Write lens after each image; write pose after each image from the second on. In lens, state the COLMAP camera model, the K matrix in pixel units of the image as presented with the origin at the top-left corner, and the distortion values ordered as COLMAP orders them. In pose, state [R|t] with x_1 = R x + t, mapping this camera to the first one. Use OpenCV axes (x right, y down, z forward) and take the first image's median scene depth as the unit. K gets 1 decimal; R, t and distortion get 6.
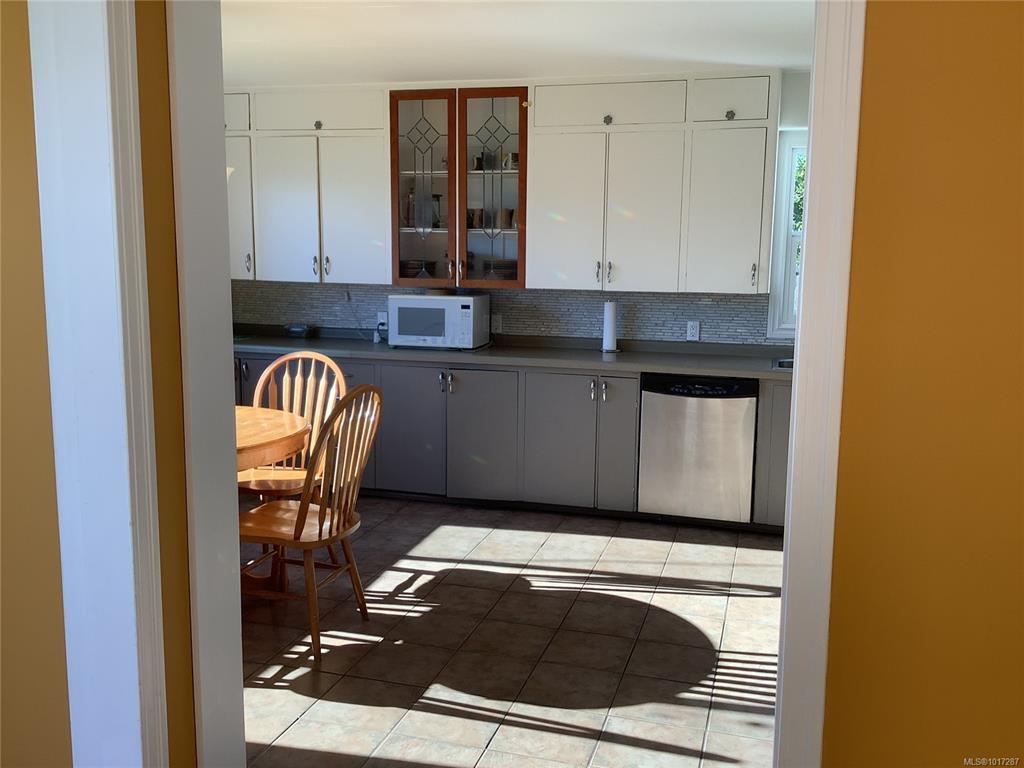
lens RADIAL K [[925.3, 0, 508.6], [0, 925.3, 387.3], [0, 0, 1]] dist [0.091350, -0.166355]
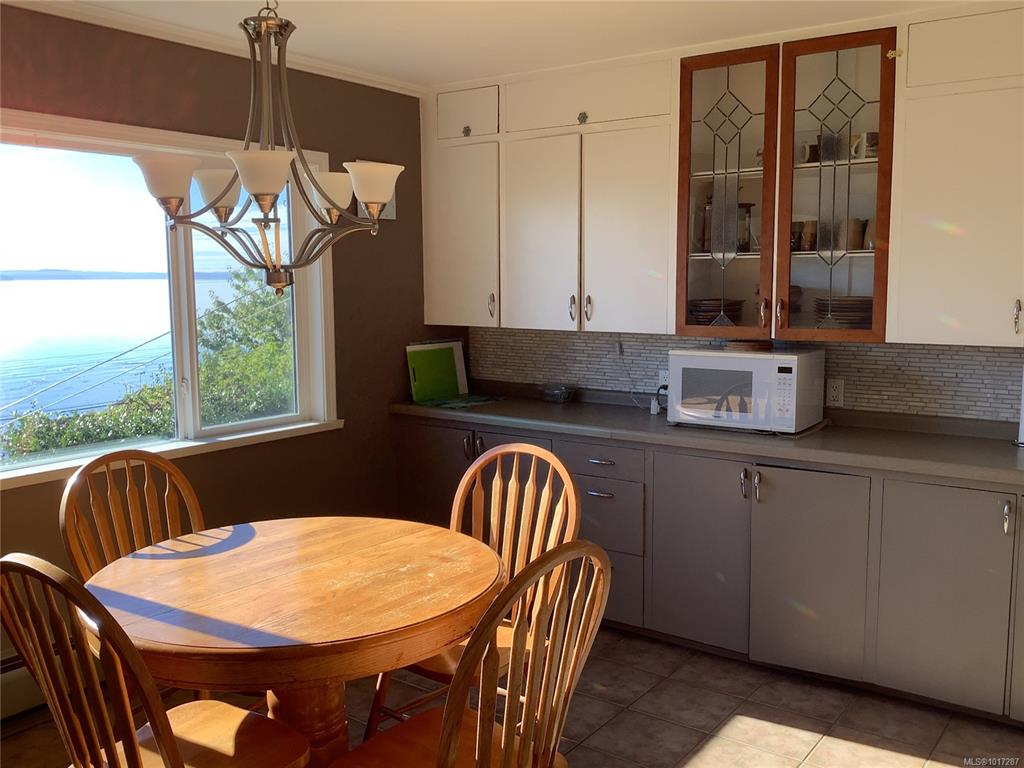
lens RADIAL K [[925.3, 0, 506.5], [0, 925.3, 377.0], [0, 0, 1]] dist [0.091350, -0.166355]
pose [[0.937923, 0.020861, -0.346214, -0.002829], [-0.034751, 0.998819, -0.033959, -0.052942], [0.345097, 0.043882, 0.937541, 0.315954]]
